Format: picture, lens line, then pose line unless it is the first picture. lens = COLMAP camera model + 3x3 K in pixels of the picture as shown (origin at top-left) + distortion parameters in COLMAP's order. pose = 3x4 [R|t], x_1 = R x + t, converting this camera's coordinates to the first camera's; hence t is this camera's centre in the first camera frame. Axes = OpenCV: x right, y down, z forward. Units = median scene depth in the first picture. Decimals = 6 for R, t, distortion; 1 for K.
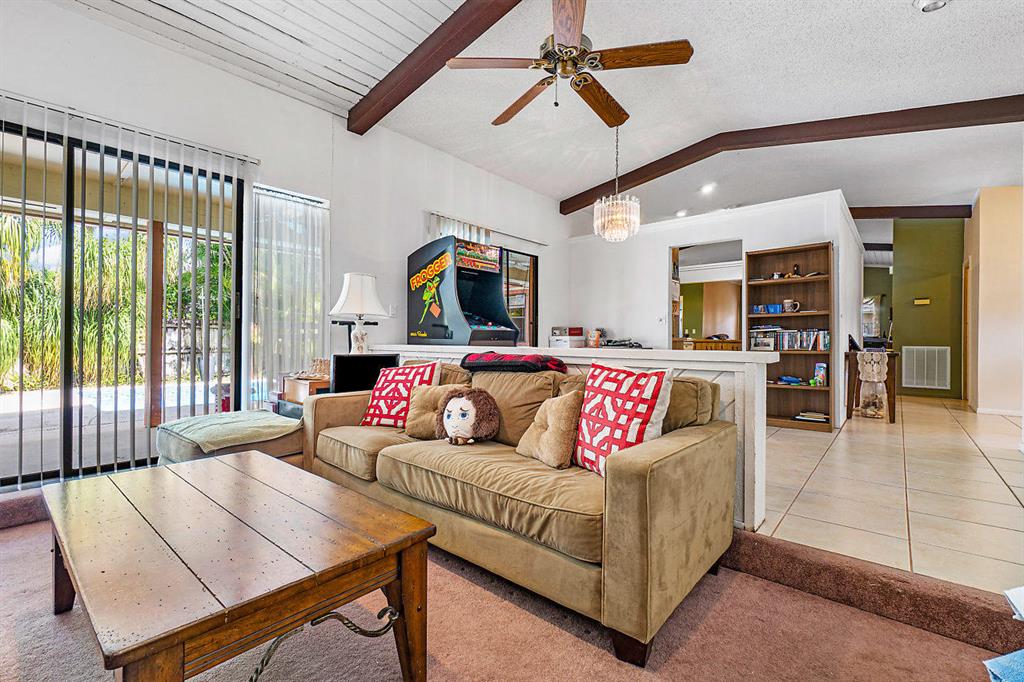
lens RADIAL K [[455.2, 0, 511.3], [0, 455.2, 340.3], [0, 0, 1]] dist [-0.001827, 0.000740]
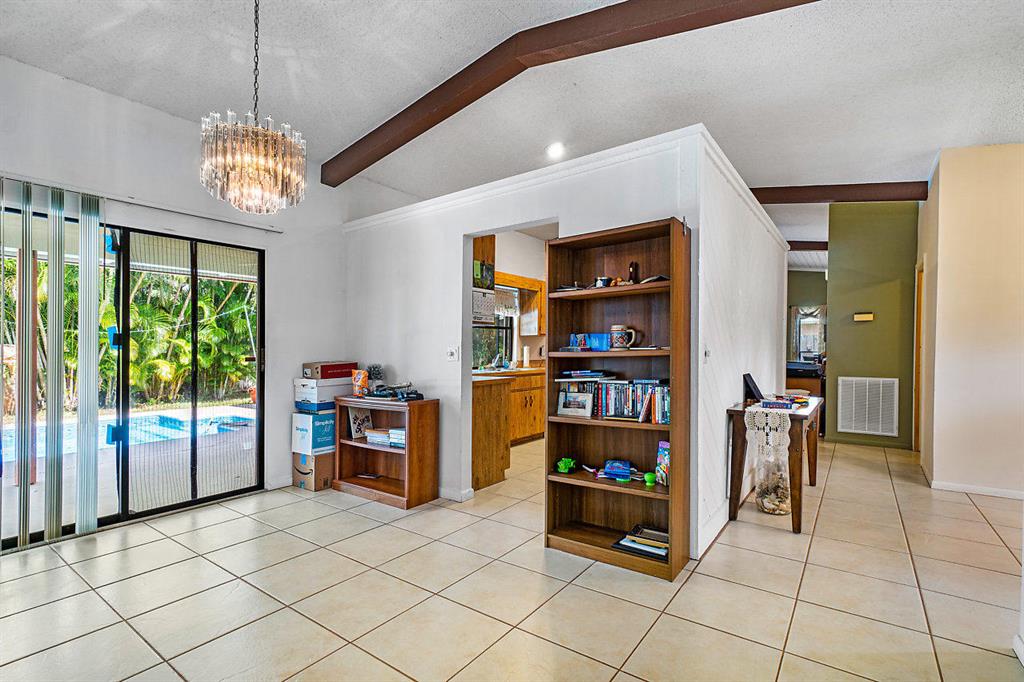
lens RADIAL K [[455.2, 0, 514.4], [0, 455.2, 359.5], [0, 0, 1]] dist [-0.001827, 0.000740]
pose [[0.998258, -0.008375, 0.058394, 0.366727], [0.007015, 0.999700, 0.023463, -0.049784], [-0.058573, -0.023013, 0.998018, 0.365515]]
